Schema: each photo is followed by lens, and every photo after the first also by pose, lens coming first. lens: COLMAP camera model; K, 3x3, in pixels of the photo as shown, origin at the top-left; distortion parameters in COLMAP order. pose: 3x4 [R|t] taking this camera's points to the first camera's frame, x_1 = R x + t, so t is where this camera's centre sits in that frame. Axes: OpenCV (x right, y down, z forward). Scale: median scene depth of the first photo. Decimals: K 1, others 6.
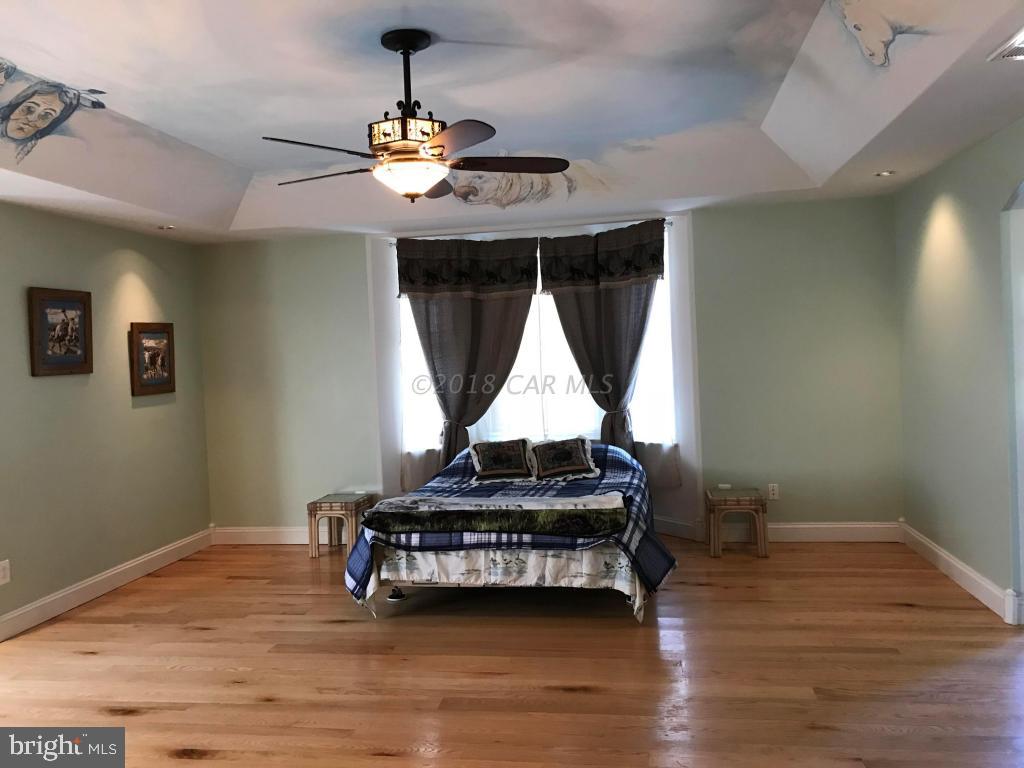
lens RADIAL K [[835.5, 0, 501.3], [0, 835.5, 379.7], [0, 0, 1]] dist [0.072593, -0.100053]
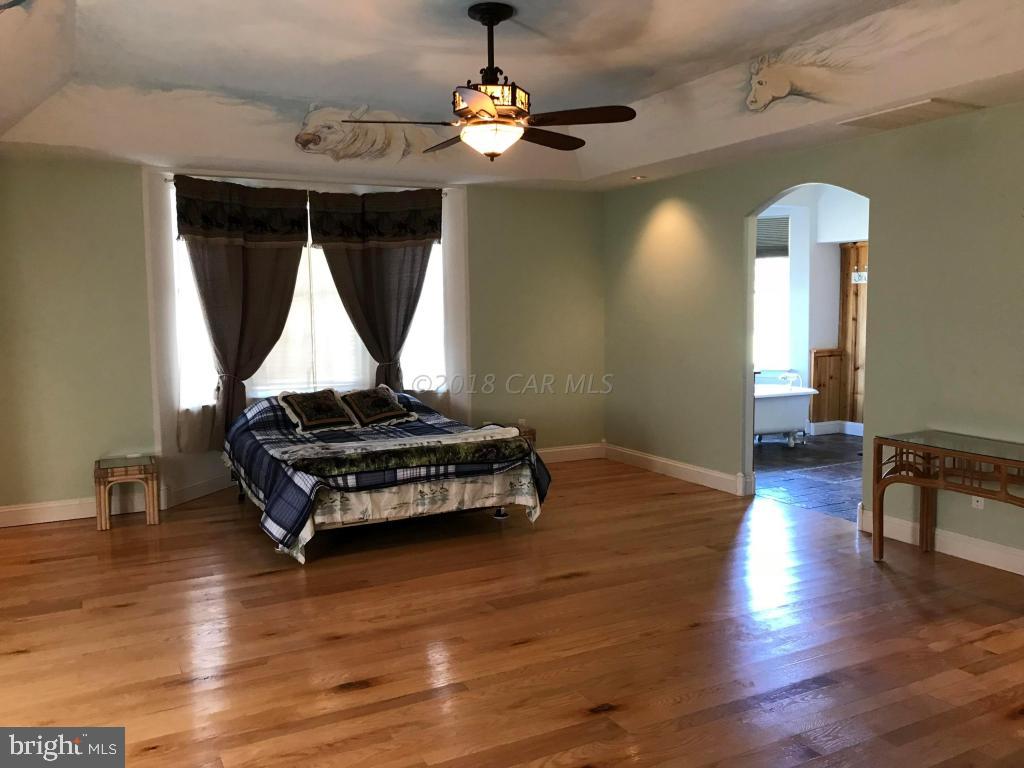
lens RADIAL K [[835.5, 0, 501.3], [0, 835.5, 379.7], [0, 0, 1]] dist [0.072593, -0.100053]
pose [[0.794009, -0.021097, 0.607540, -0.575186], [-0.002664, 0.999267, 0.038180, 0.026403], [-0.607901, -0.031934, 0.793371, 0.074077]]
